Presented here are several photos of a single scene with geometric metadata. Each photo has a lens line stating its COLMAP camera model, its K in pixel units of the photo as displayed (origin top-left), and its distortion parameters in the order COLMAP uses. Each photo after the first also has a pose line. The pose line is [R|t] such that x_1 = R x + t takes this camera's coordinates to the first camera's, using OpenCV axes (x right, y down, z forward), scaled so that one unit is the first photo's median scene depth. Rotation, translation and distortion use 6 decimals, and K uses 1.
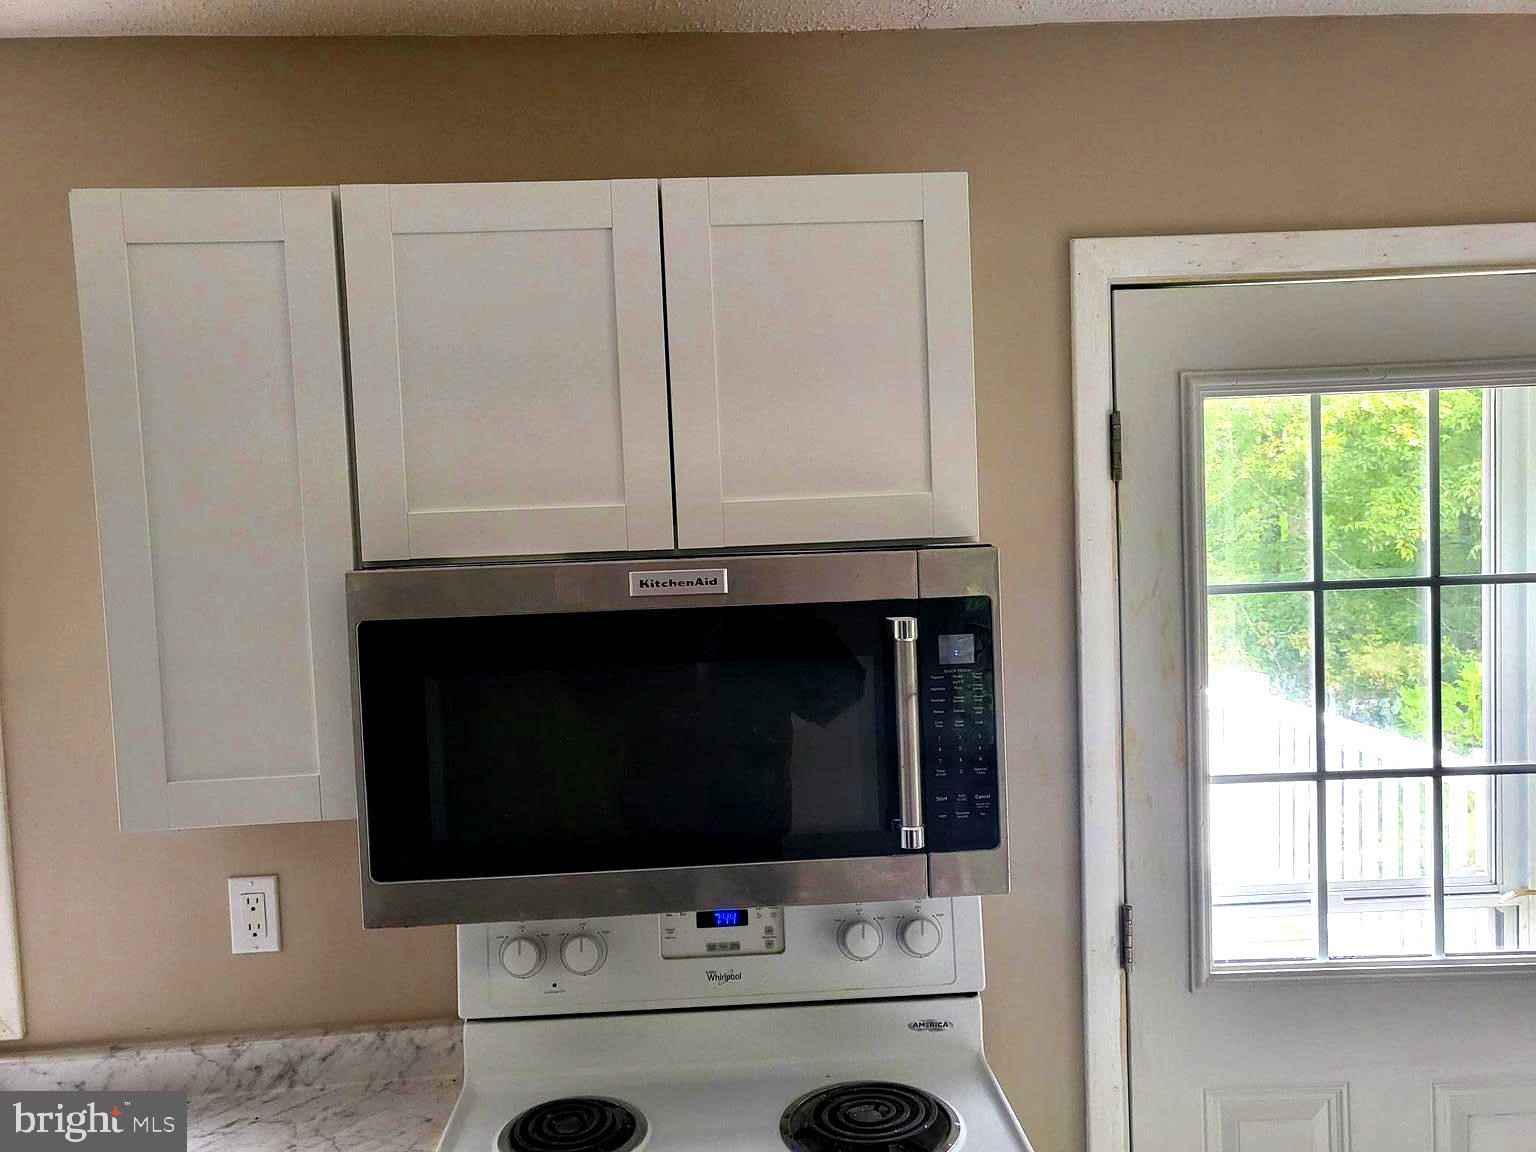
lens RADIAL K [[1183.7, 0, 787.2], [0, 1183.7, 595.6], [0, 0, 1]] dist [-0.001607, 0.001233]
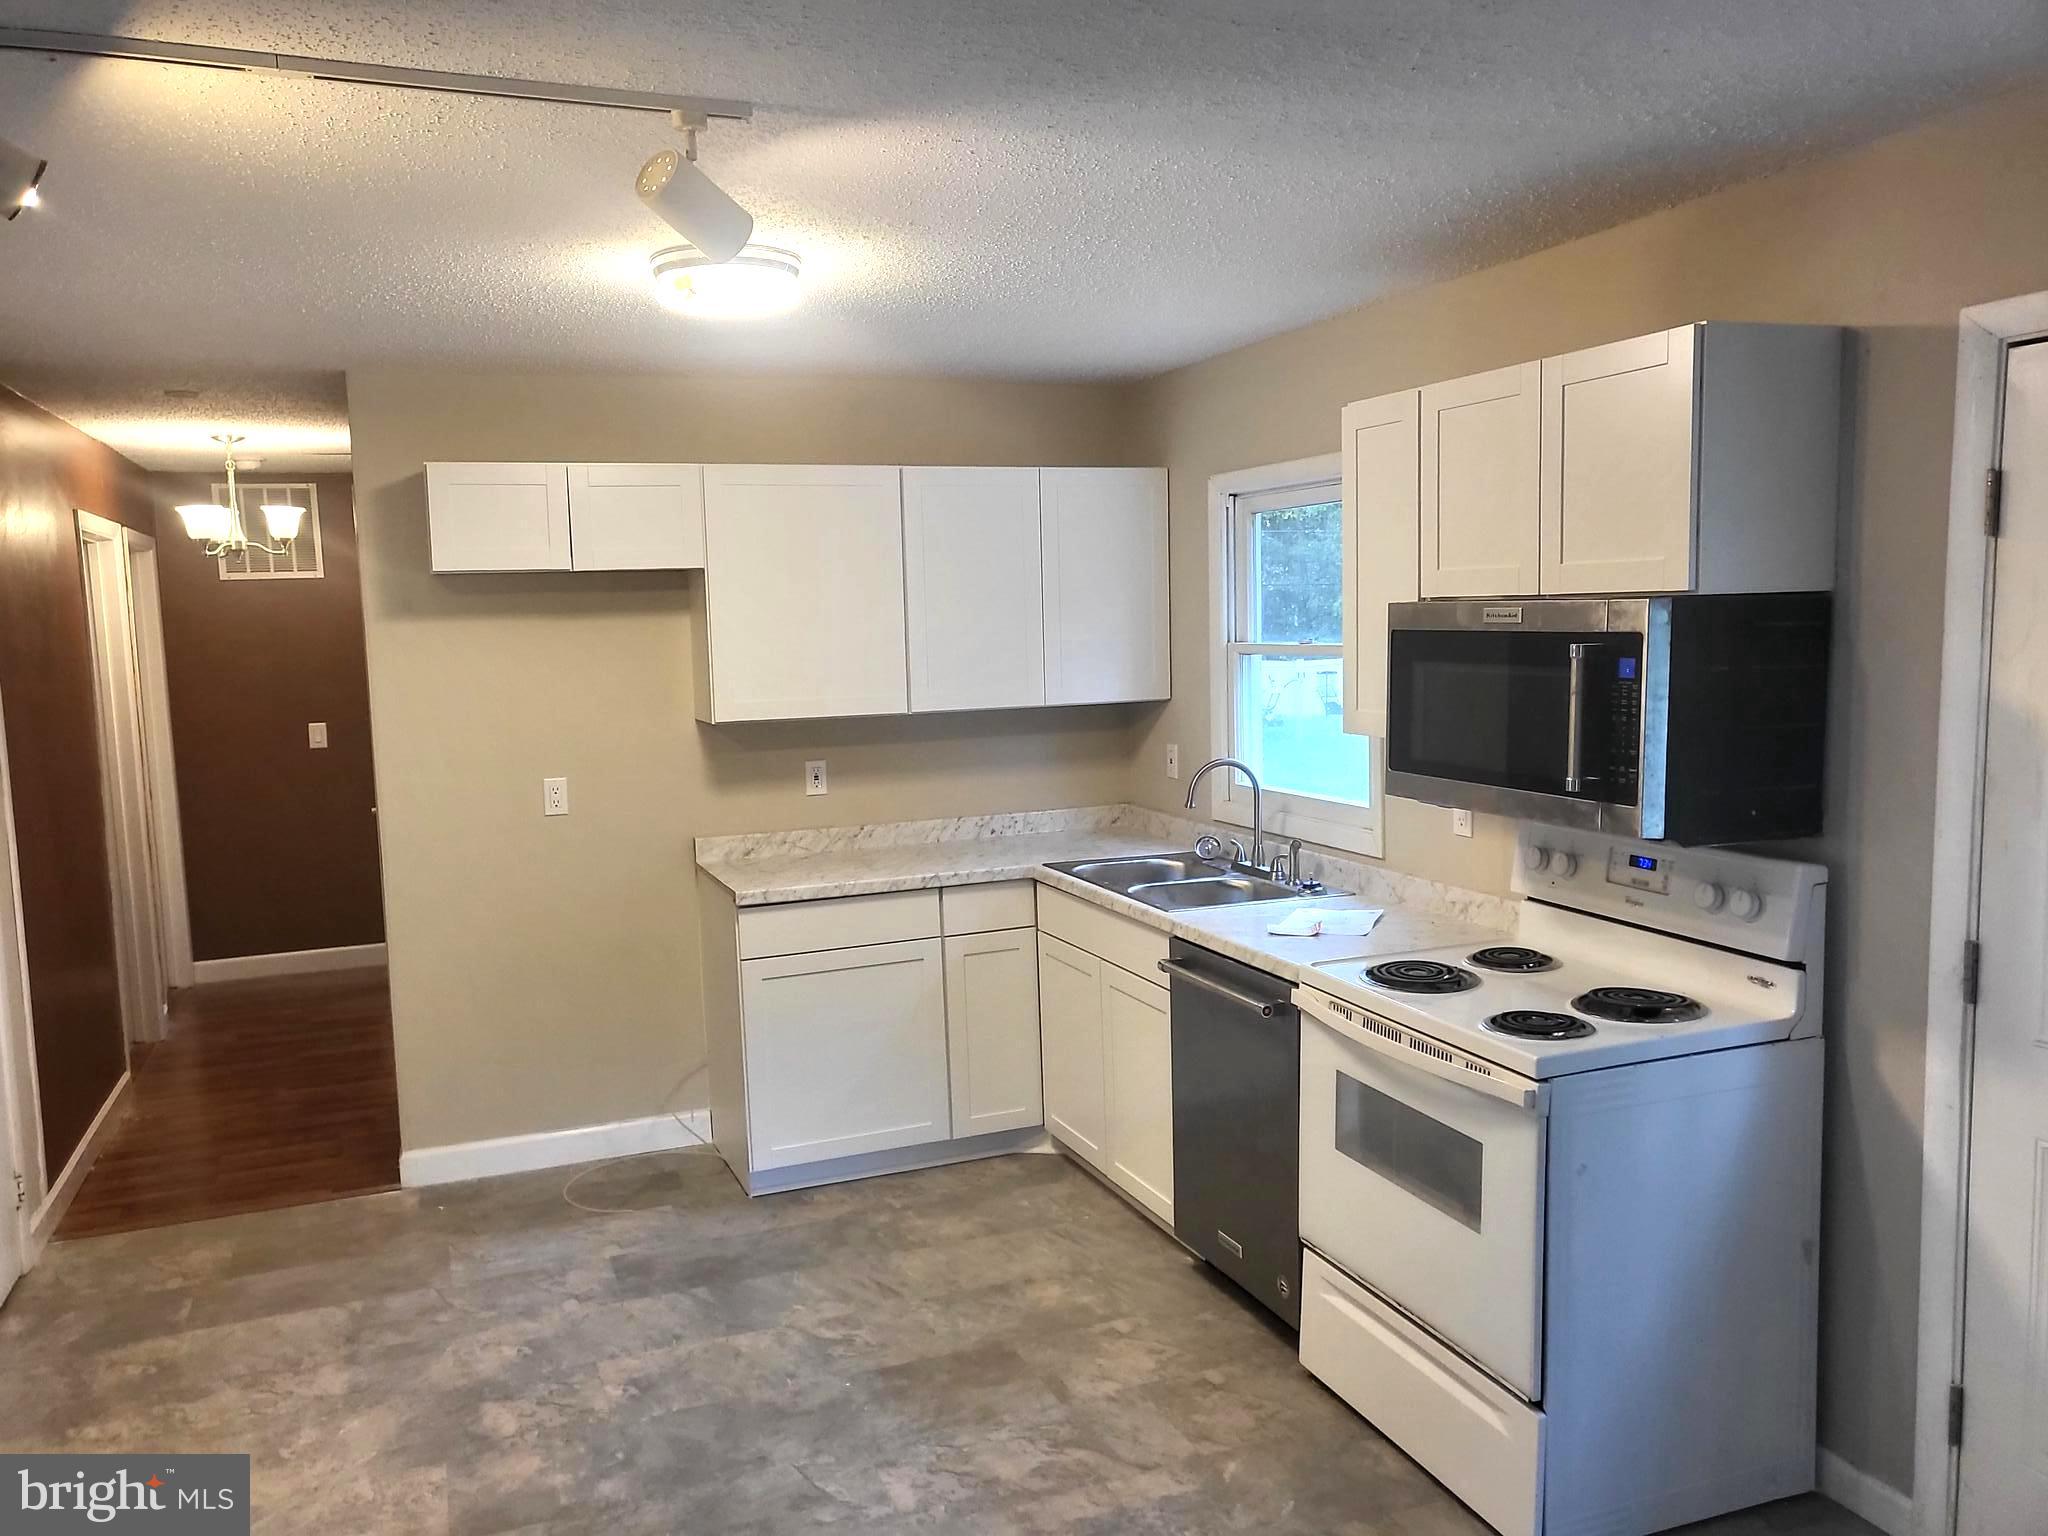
lens RADIAL K [[1572.8, 0, 1007.1], [0, 1572.8, 762.8], [0, 0, 1]] dist [0.000116, 0.061760]
pose [[0.297049, 0.124588, -0.946700, 1.521887], [-0.039096, 0.992207, 0.118309, -0.033281], [0.954062, 0.001868, 0.299605, -0.273245]]
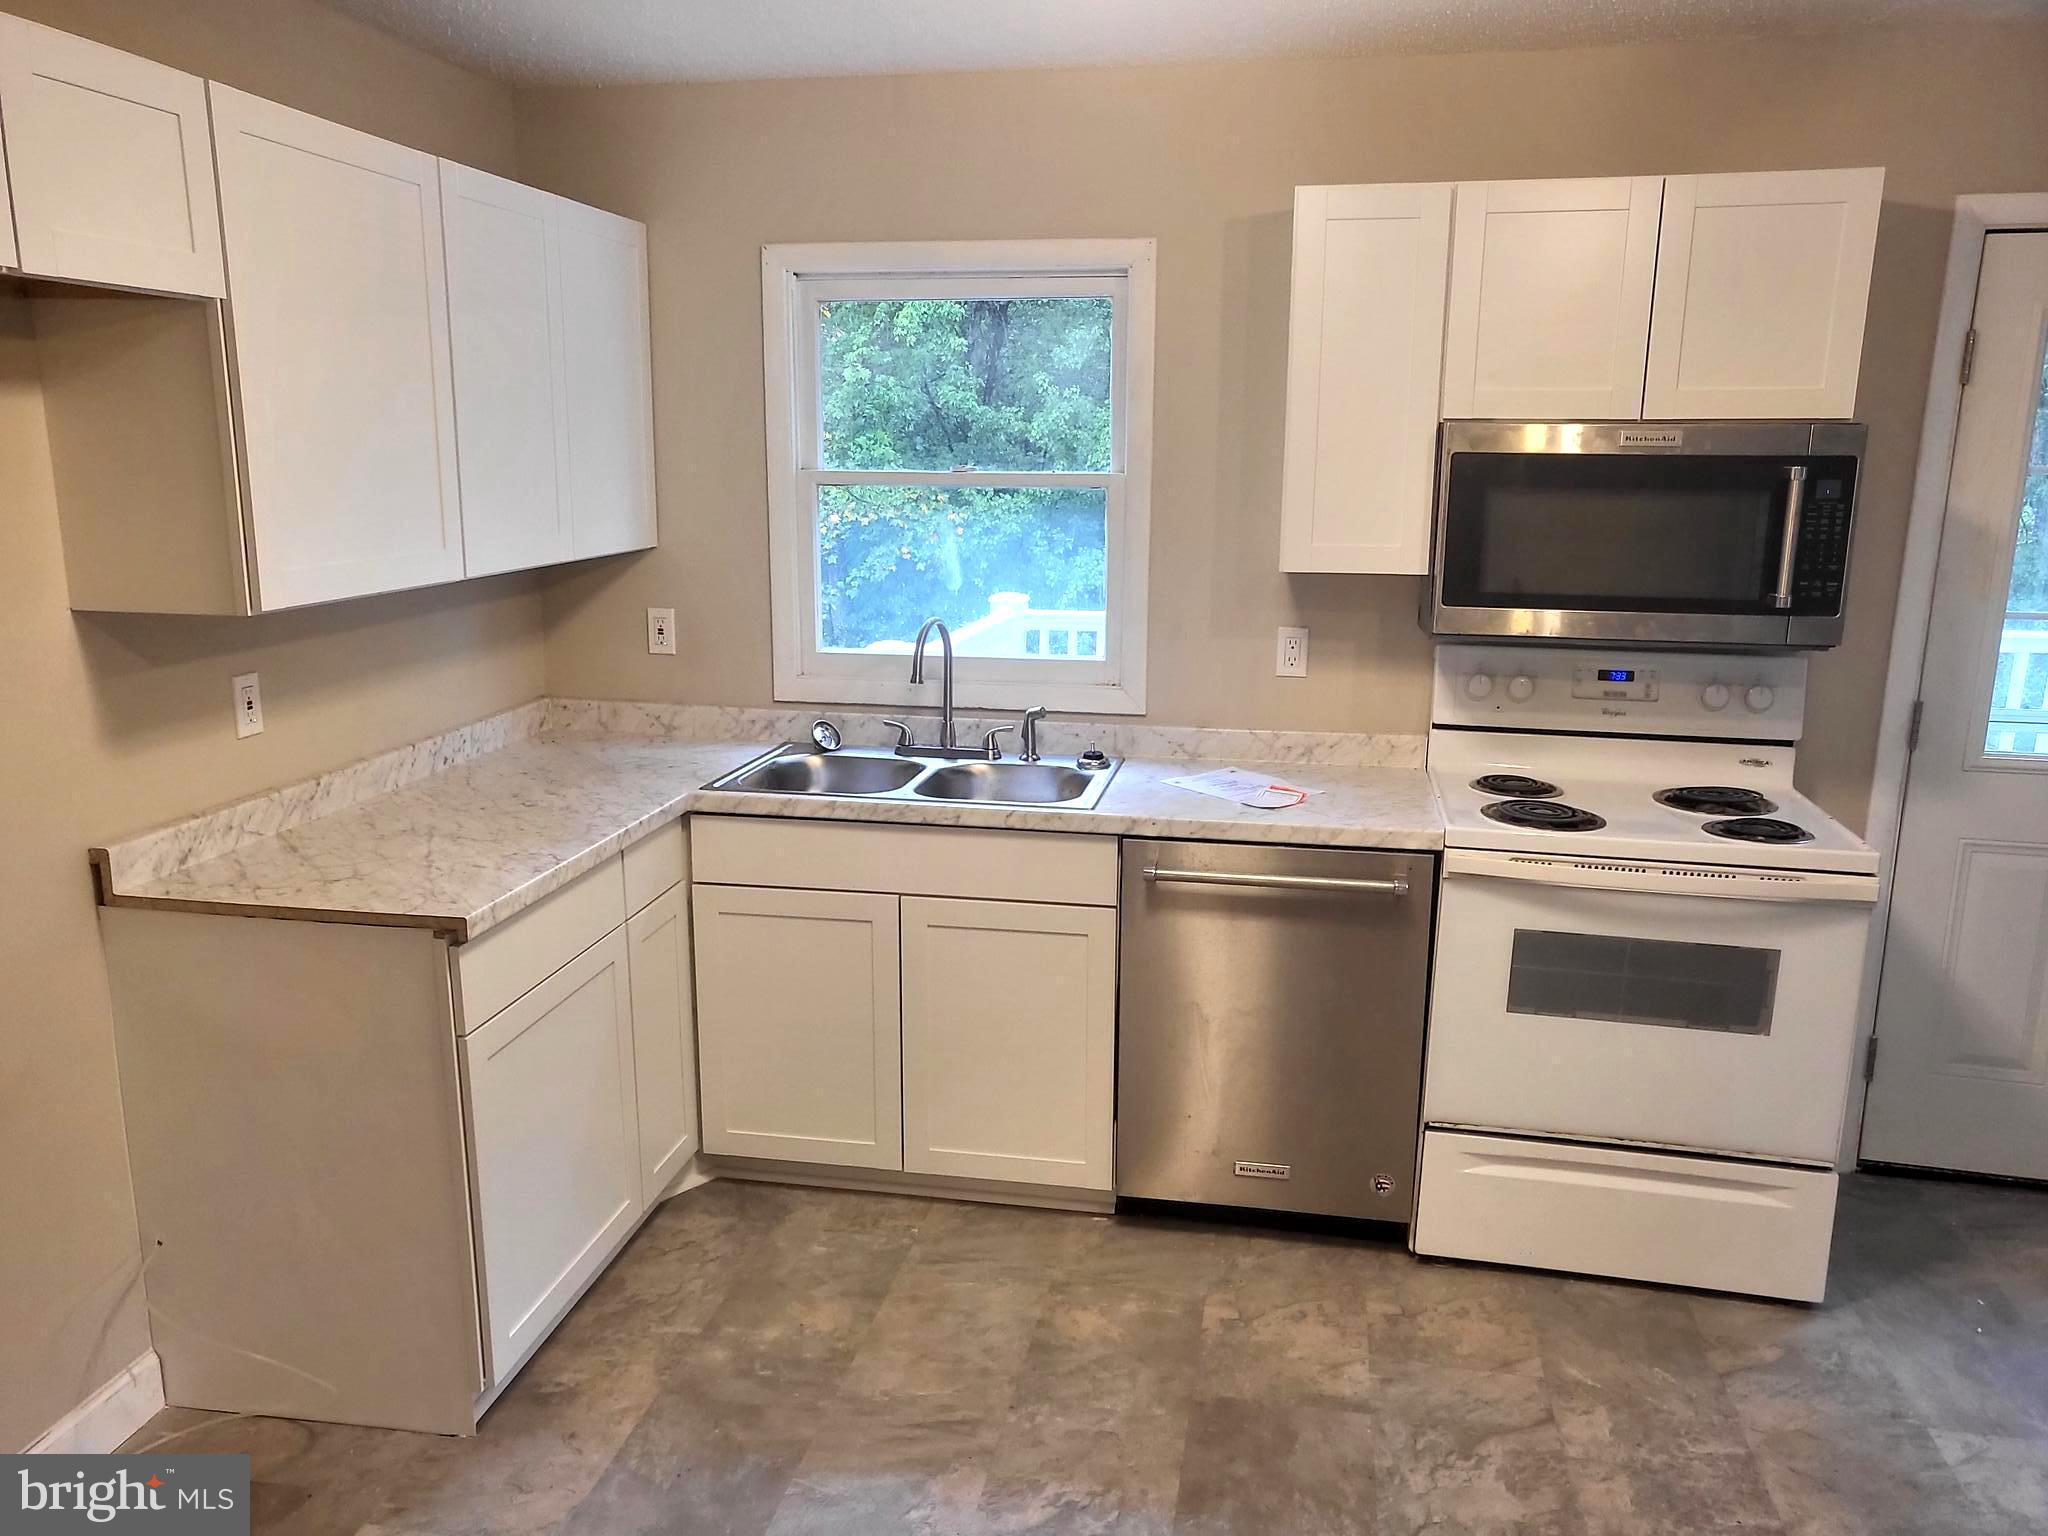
lens RADIAL K [[1572.8, 0, 1007.1], [0, 1572.8, 762.8], [0, 0, 1]] dist [0.000116, 0.061760]
pose [[0.963734, 0.097800, -0.248299, -0.305680], [-0.059270, 0.985631, 0.158173, 0.117061], [0.260200, -0.137720, 0.955683, -1.173993]]
